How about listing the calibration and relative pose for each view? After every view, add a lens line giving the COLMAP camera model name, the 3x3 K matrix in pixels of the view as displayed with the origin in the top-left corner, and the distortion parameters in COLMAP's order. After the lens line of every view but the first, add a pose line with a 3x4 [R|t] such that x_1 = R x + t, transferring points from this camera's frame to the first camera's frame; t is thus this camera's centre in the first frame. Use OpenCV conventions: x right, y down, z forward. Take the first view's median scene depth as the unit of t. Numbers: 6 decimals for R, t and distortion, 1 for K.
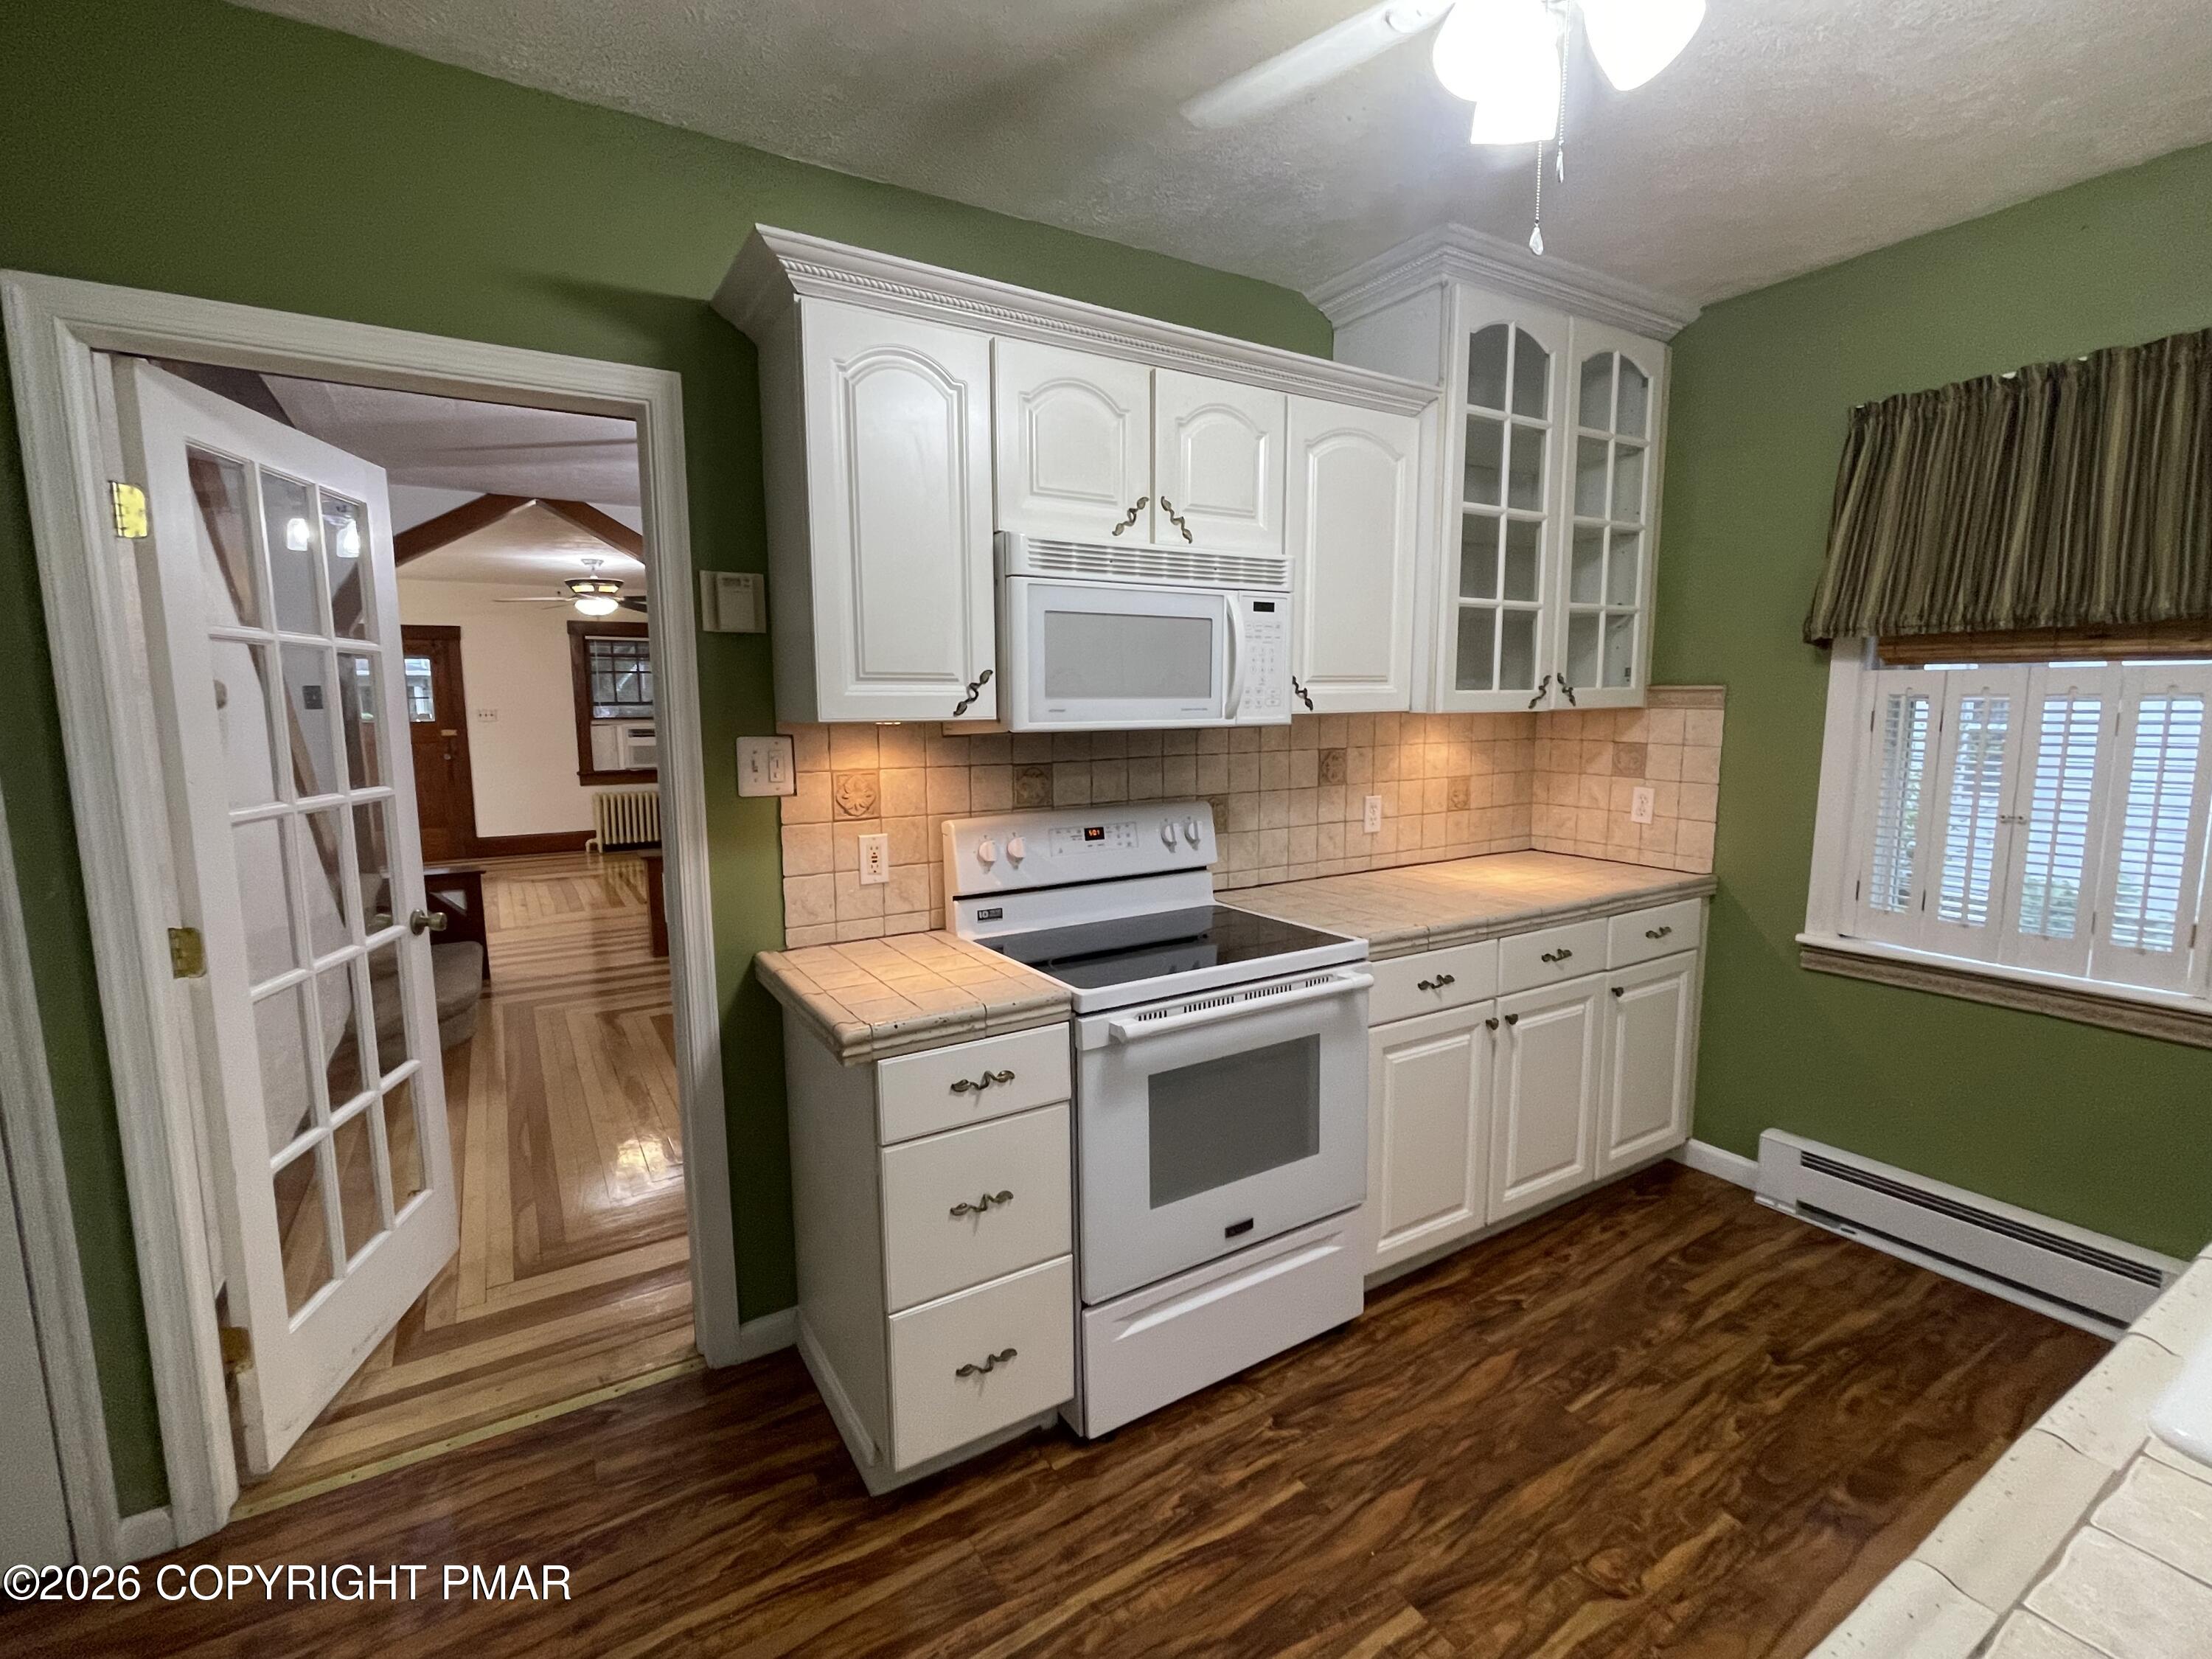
lens RADIAL K [[1000.5, 0, 1096.2], [0, 1000.5, 826.6], [0, 0, 1]] dist [-0.000140, -0.000256]
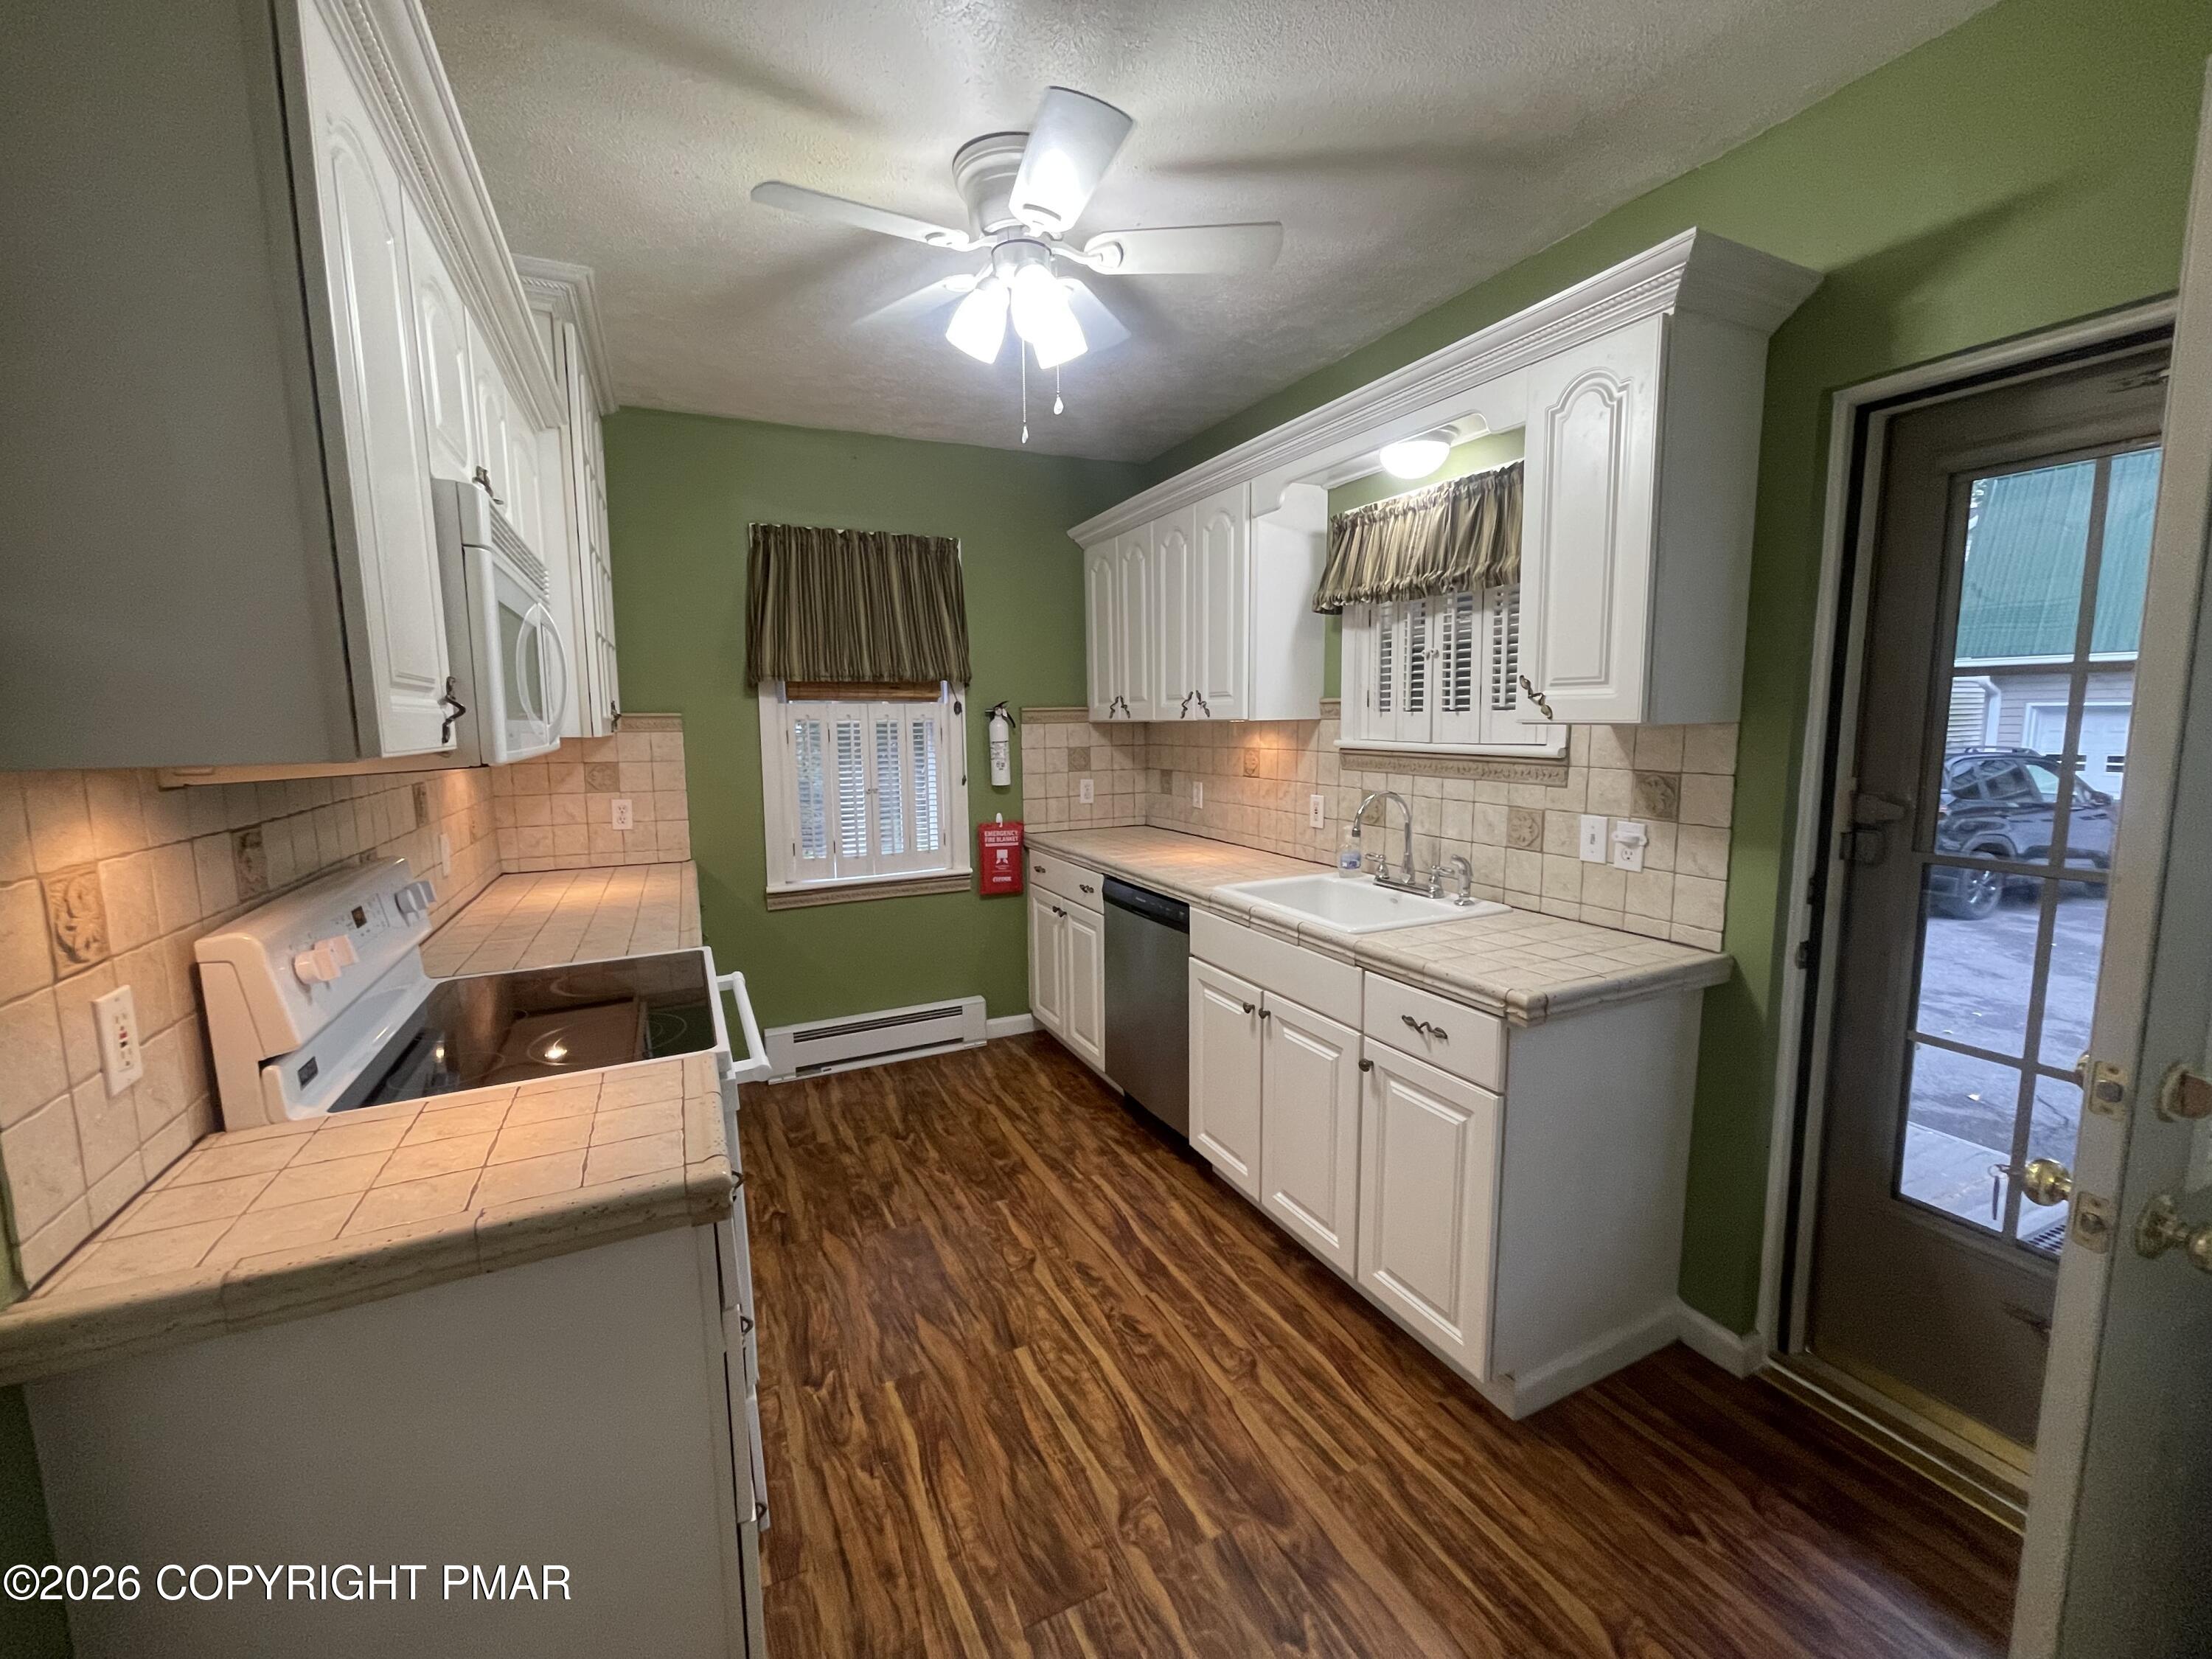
lens RADIAL K [[892.6, 0, 1100.0], [0, 892.6, 826.7], [0, 0, 1]] dist [-0.000180, -0.000086]
pose [[0.106091, -0.116380, 0.987522, -0.584860], [0.137268, 0.985333, 0.101375, -0.049490], [-0.984836, 0.124801, 0.120511, 0.436093]]
